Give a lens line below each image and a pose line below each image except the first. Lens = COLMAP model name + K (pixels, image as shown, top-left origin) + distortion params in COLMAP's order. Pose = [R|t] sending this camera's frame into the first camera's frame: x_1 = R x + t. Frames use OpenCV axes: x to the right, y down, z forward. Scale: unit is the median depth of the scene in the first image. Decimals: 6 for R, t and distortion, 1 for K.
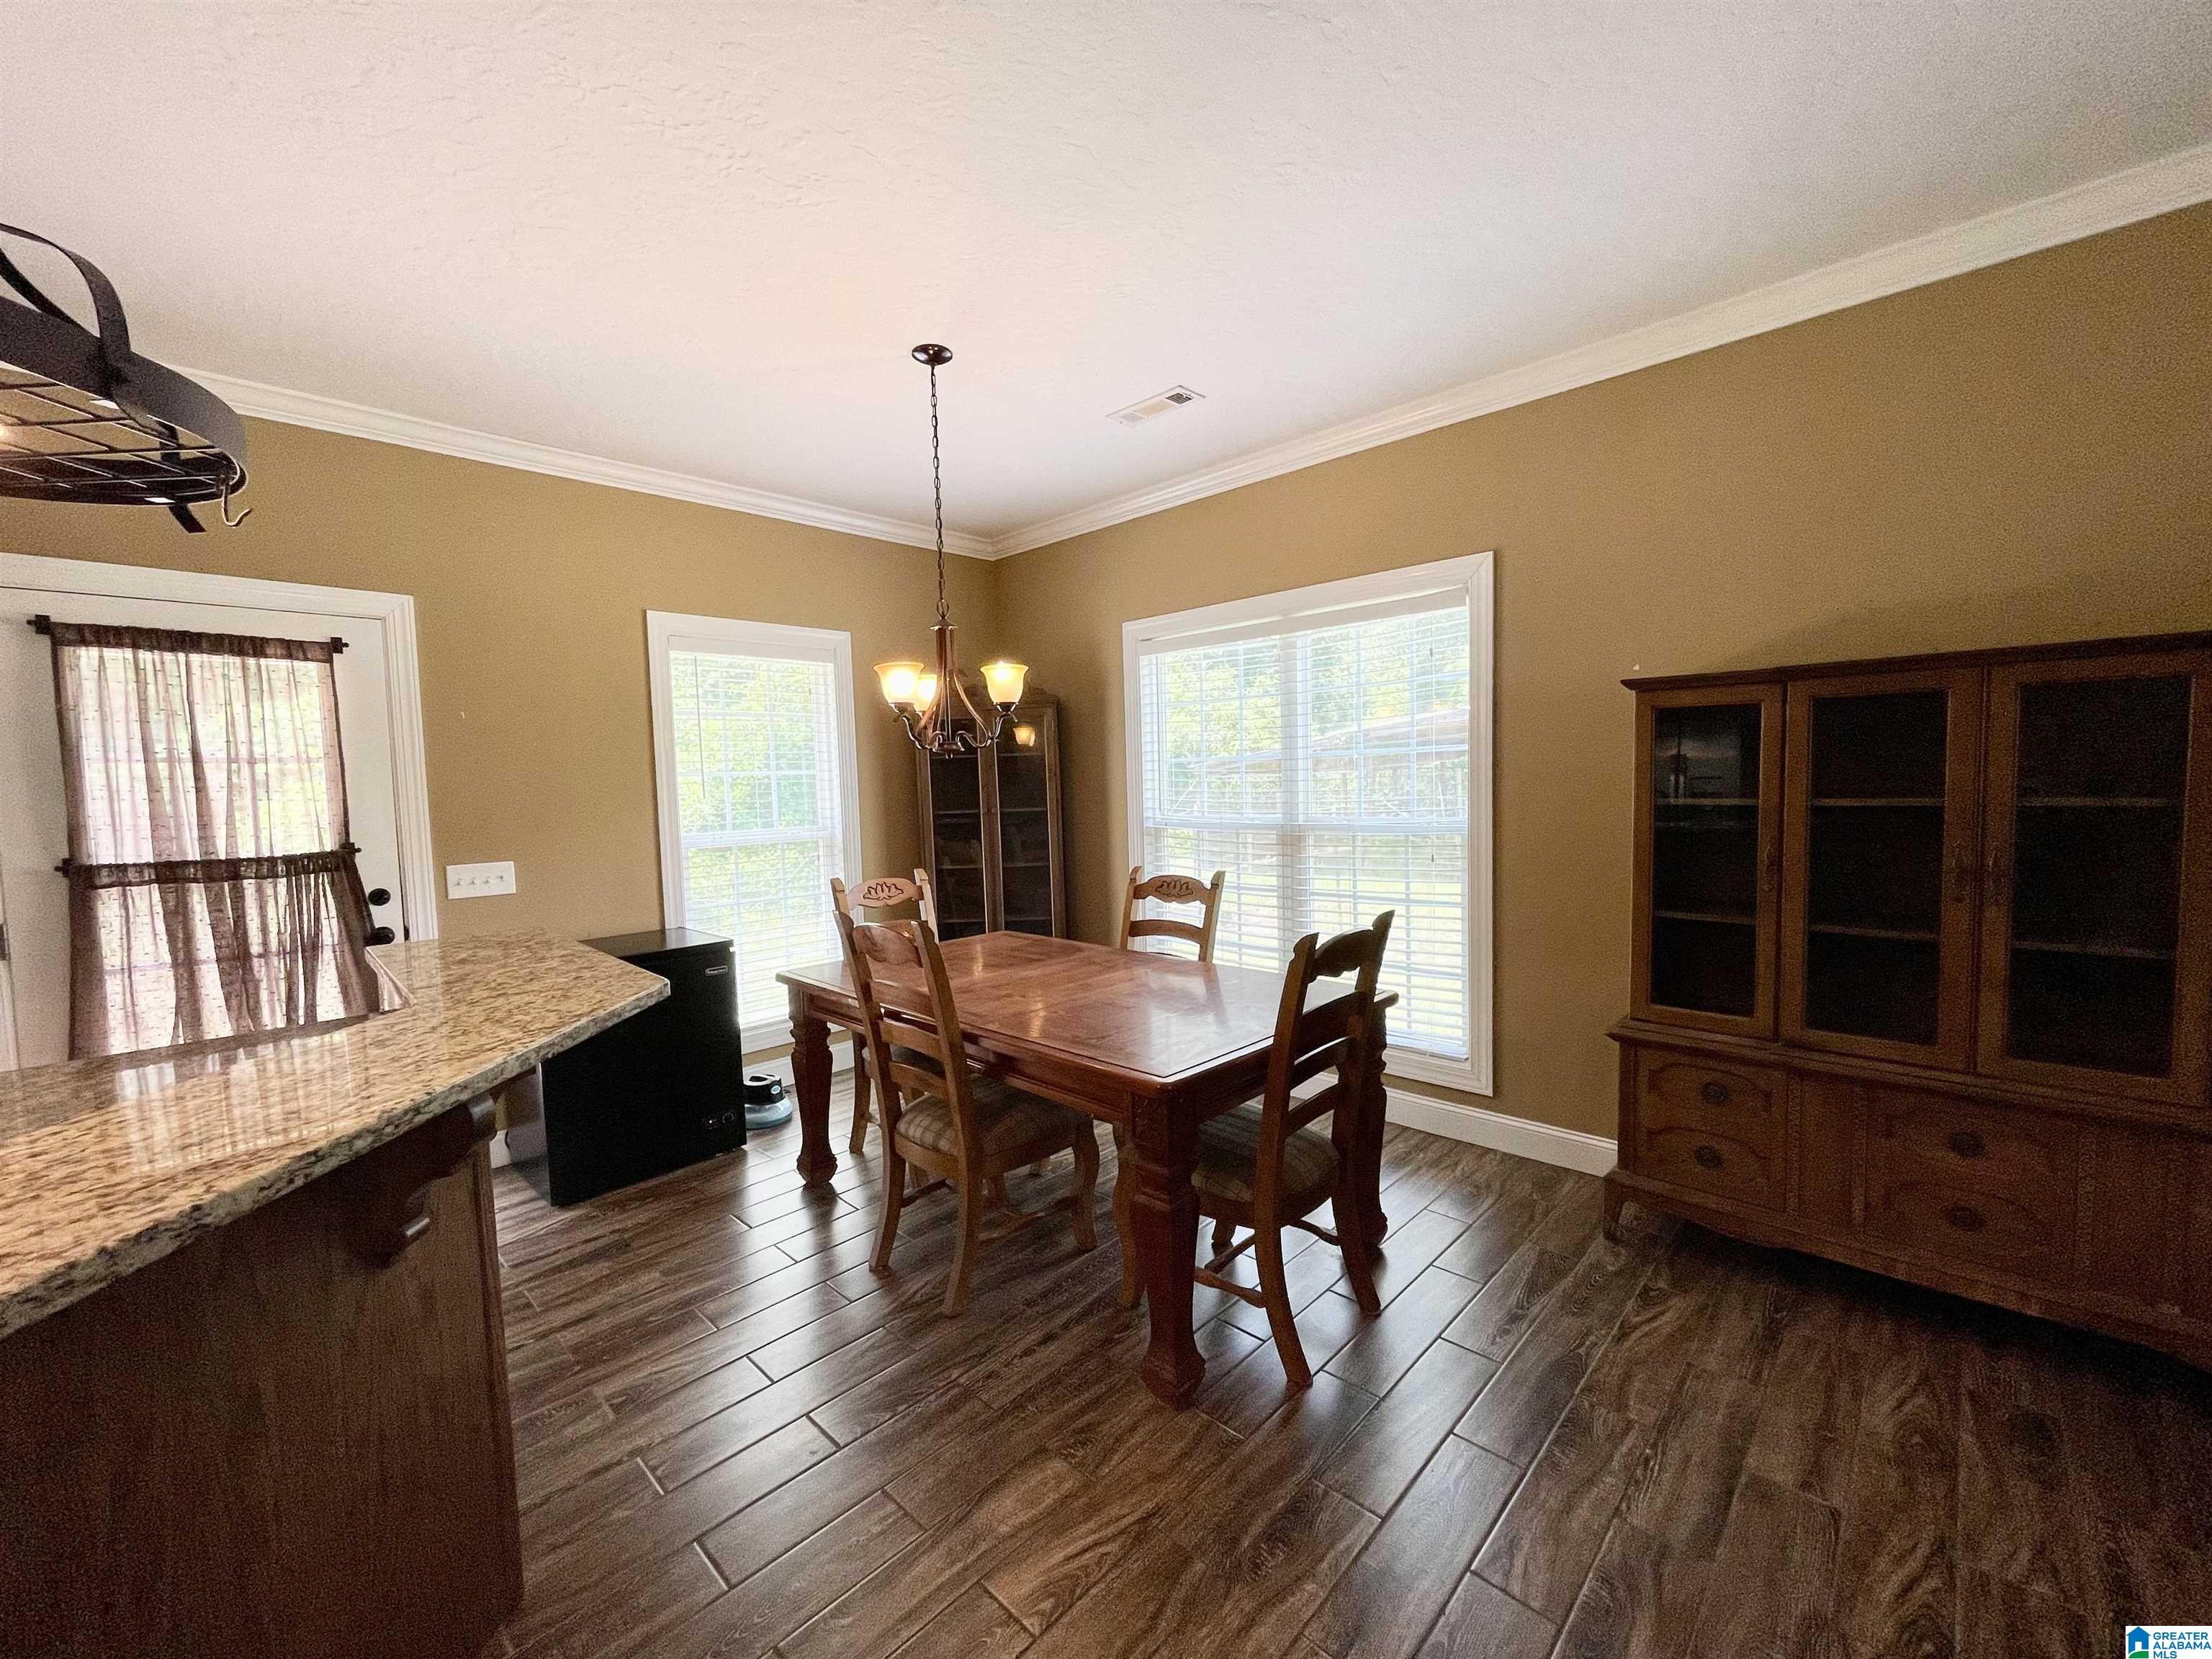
lens RADIAL K [[890.1, 0, 1101.2], [0, 890.1, 835.6], [0, 0, 1]] dist [-0.001057, 0.000200]
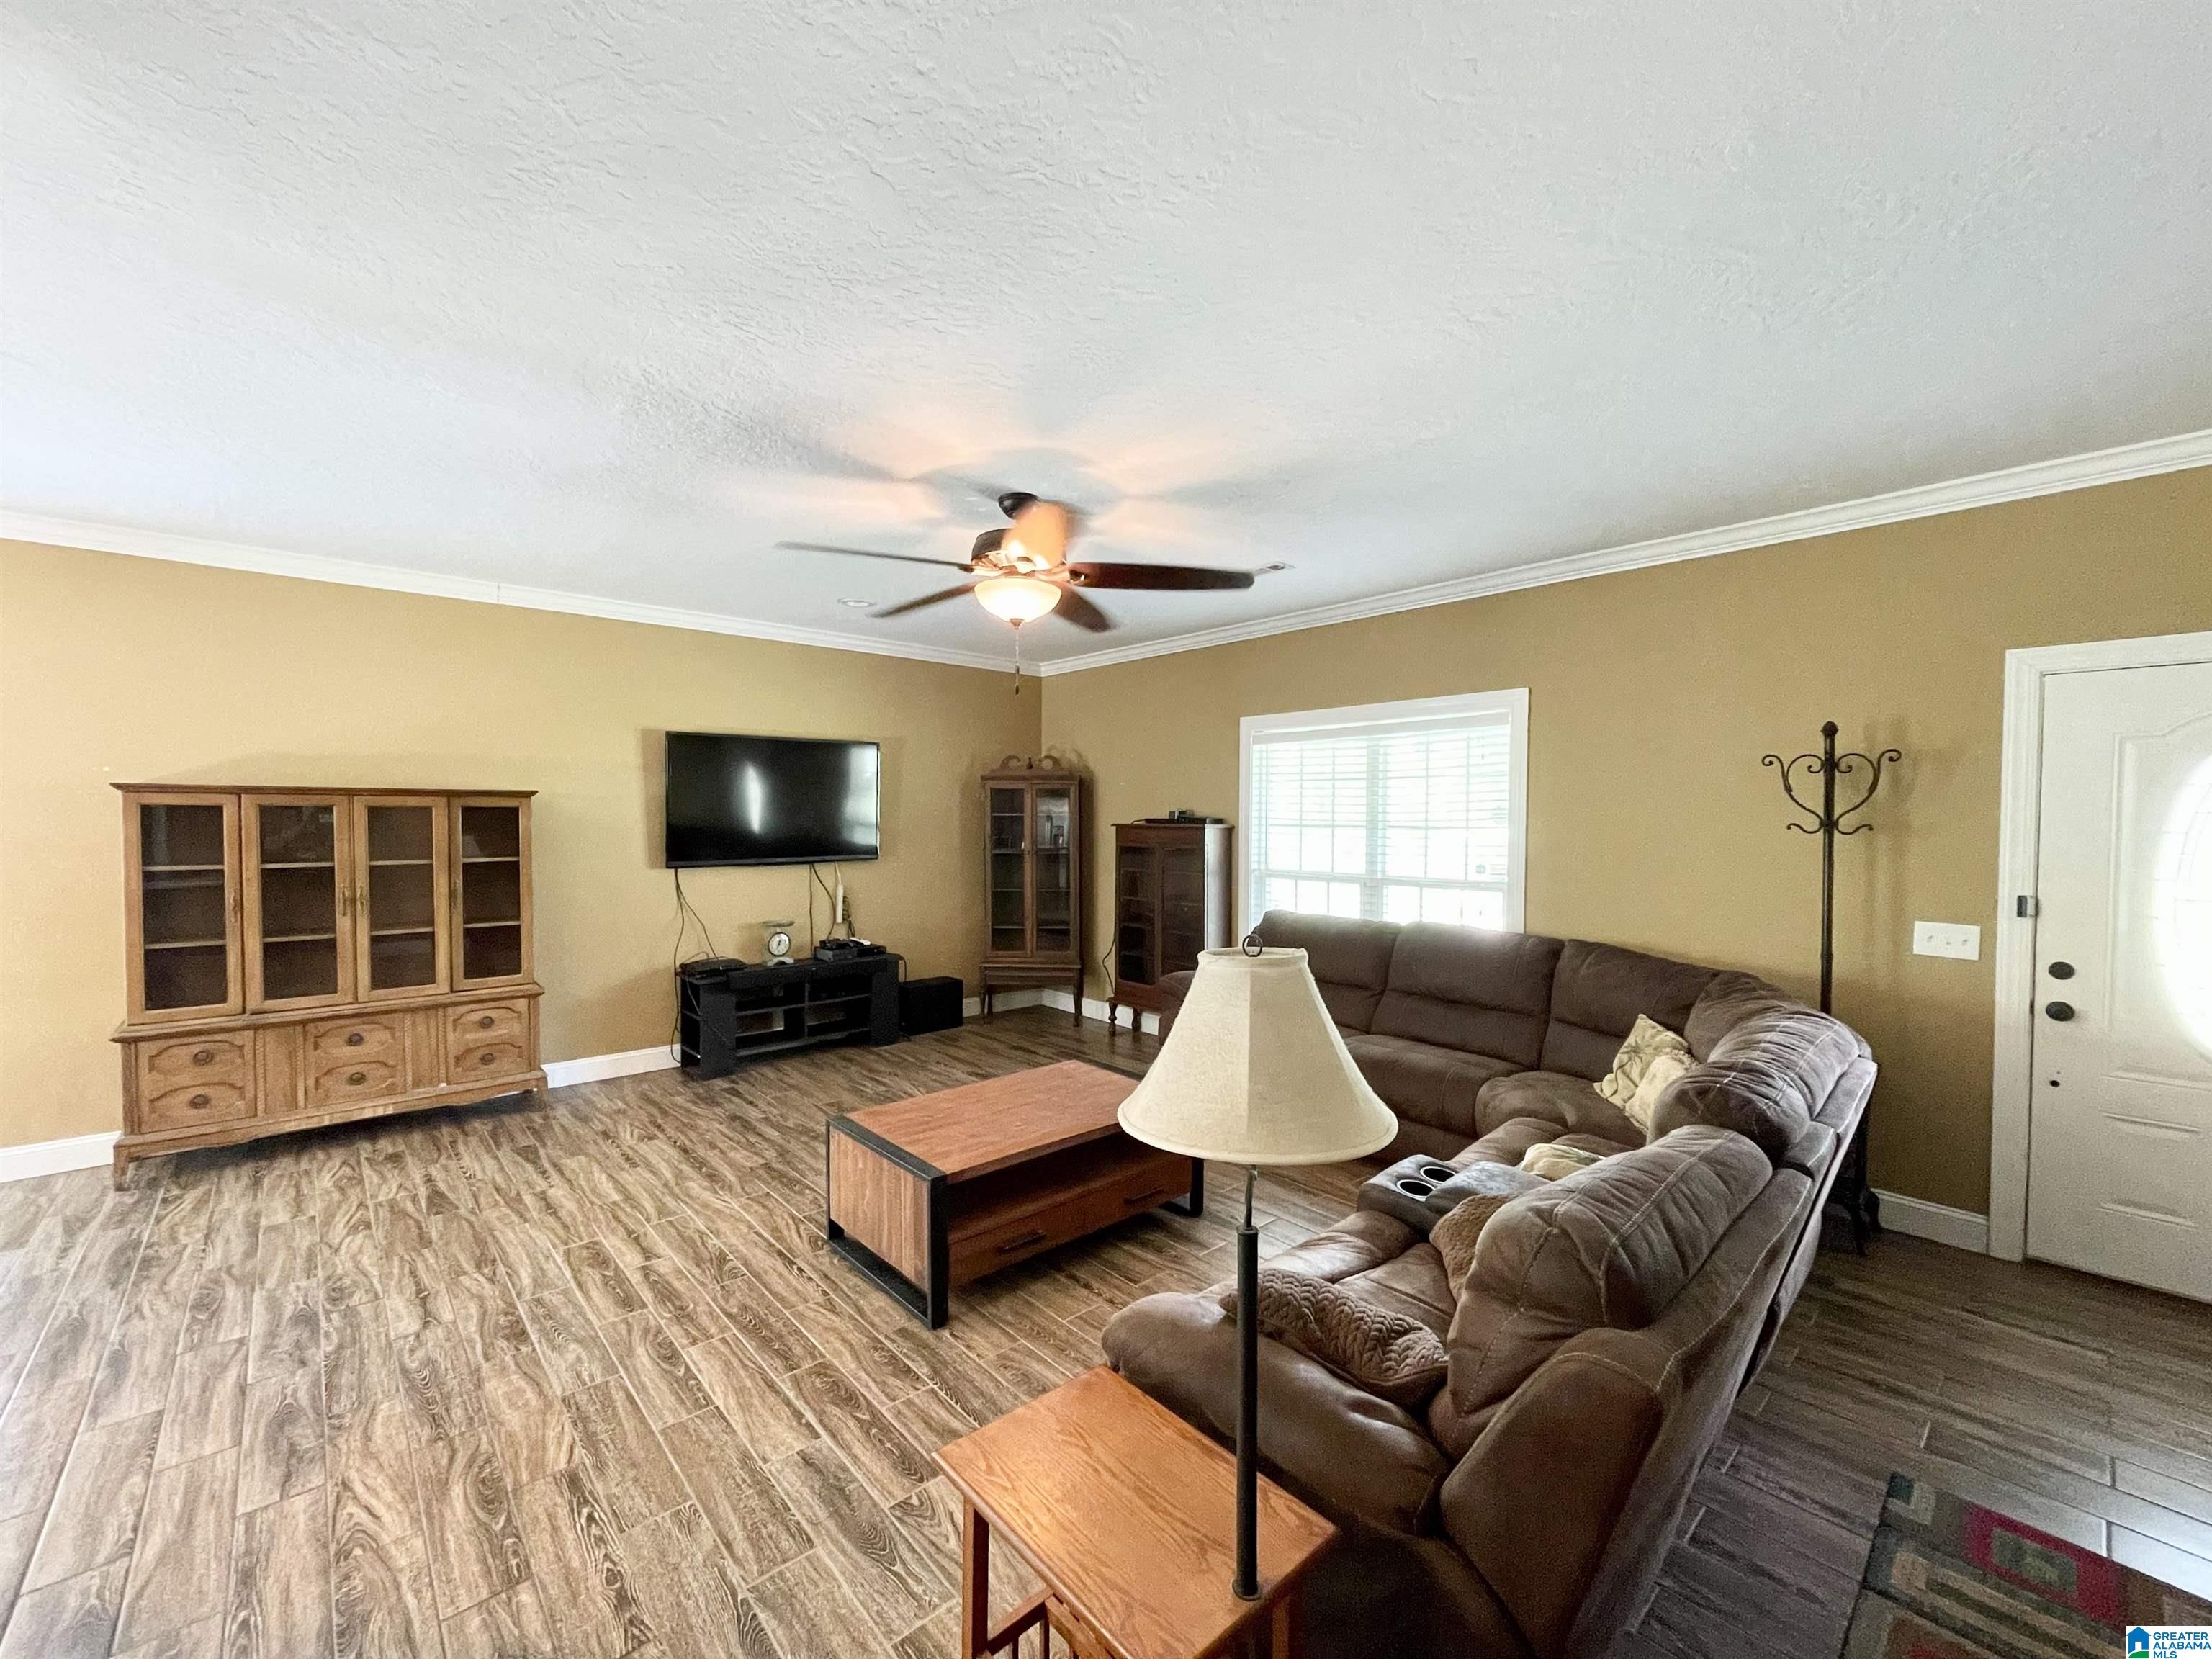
lens RADIAL K [[895.8, 0, 1094.5], [0, 895.8, 835.2], [0, 0, 1]] dist [-0.003147, -0.000185]
pose [[0.073695, 0.003627, 0.997274, -0.697553], [0.061938, 0.998046, -0.008207, 0.014140], [-0.995356, 0.062374, 0.073326, -0.634335]]
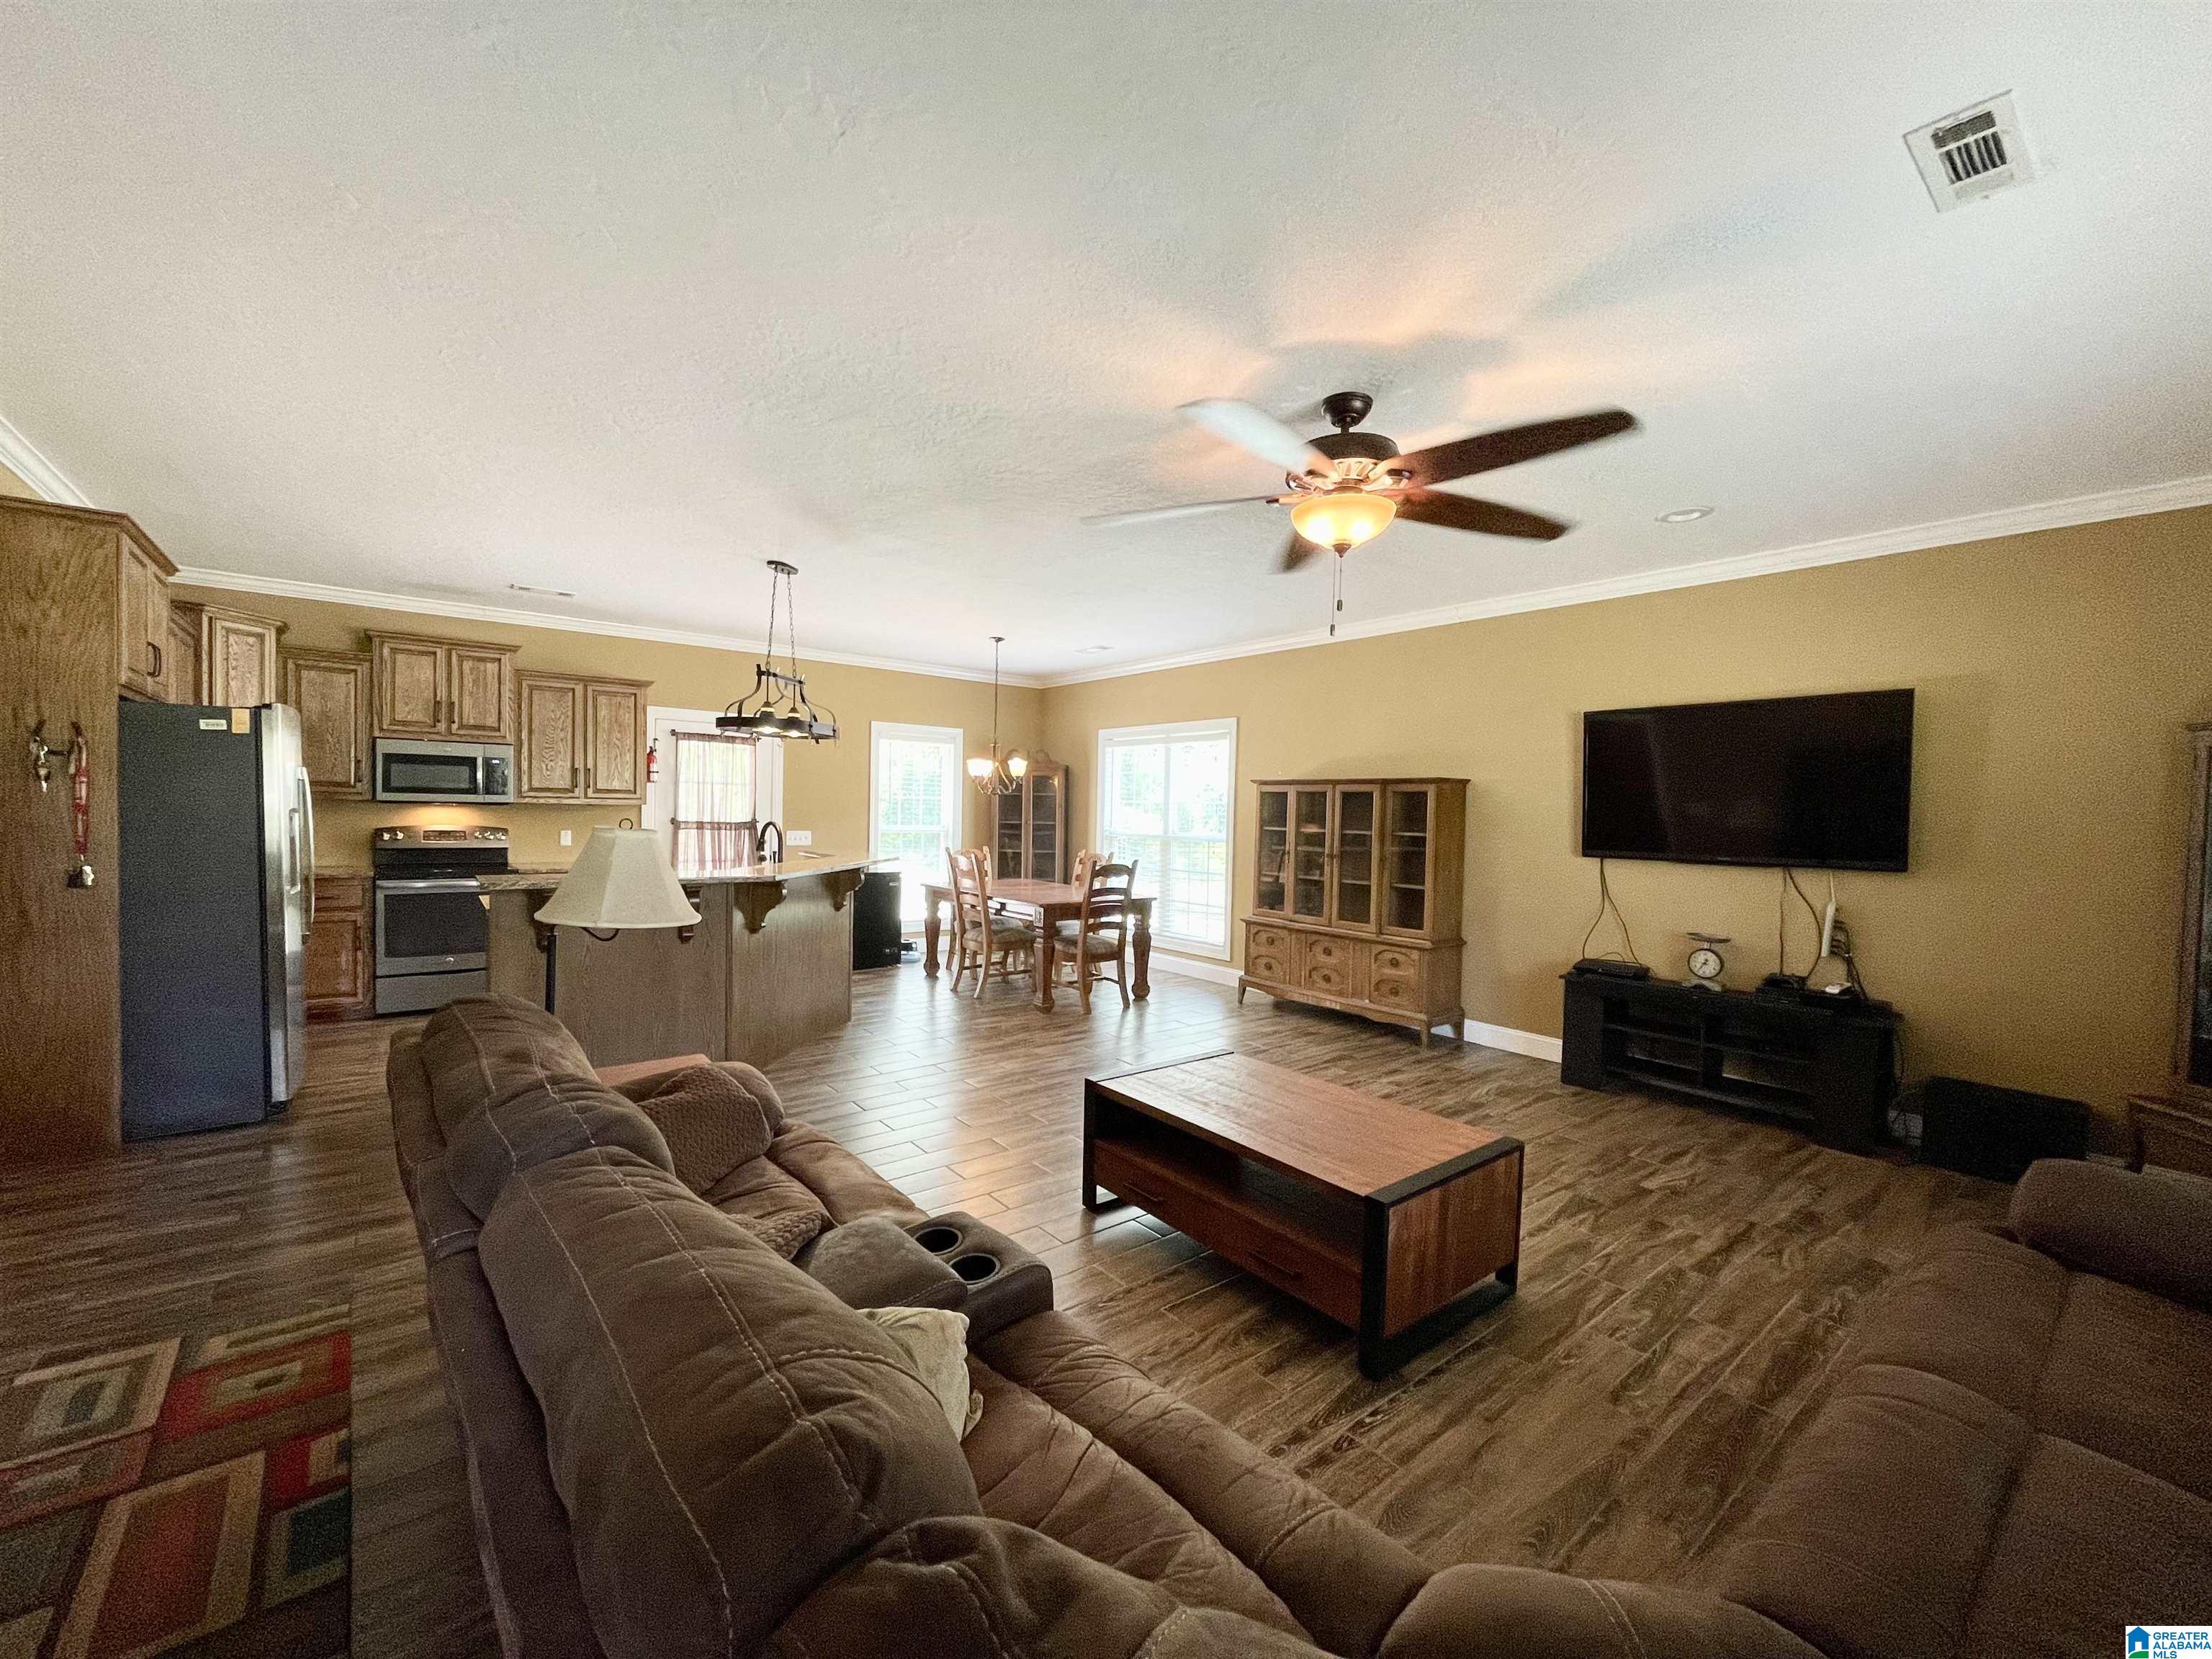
lens RADIAL K [[895.8, 0, 1094.5], [0, 895.8, 835.2], [0, 0, 1]] dist [-0.003147, -0.000185]
pose [[0.989810, 0.056441, -0.130729, 0.483268], [-0.061349, 0.997543, -0.033824, 0.097015], [0.128499, 0.041499, 0.990841, -1.588721]]
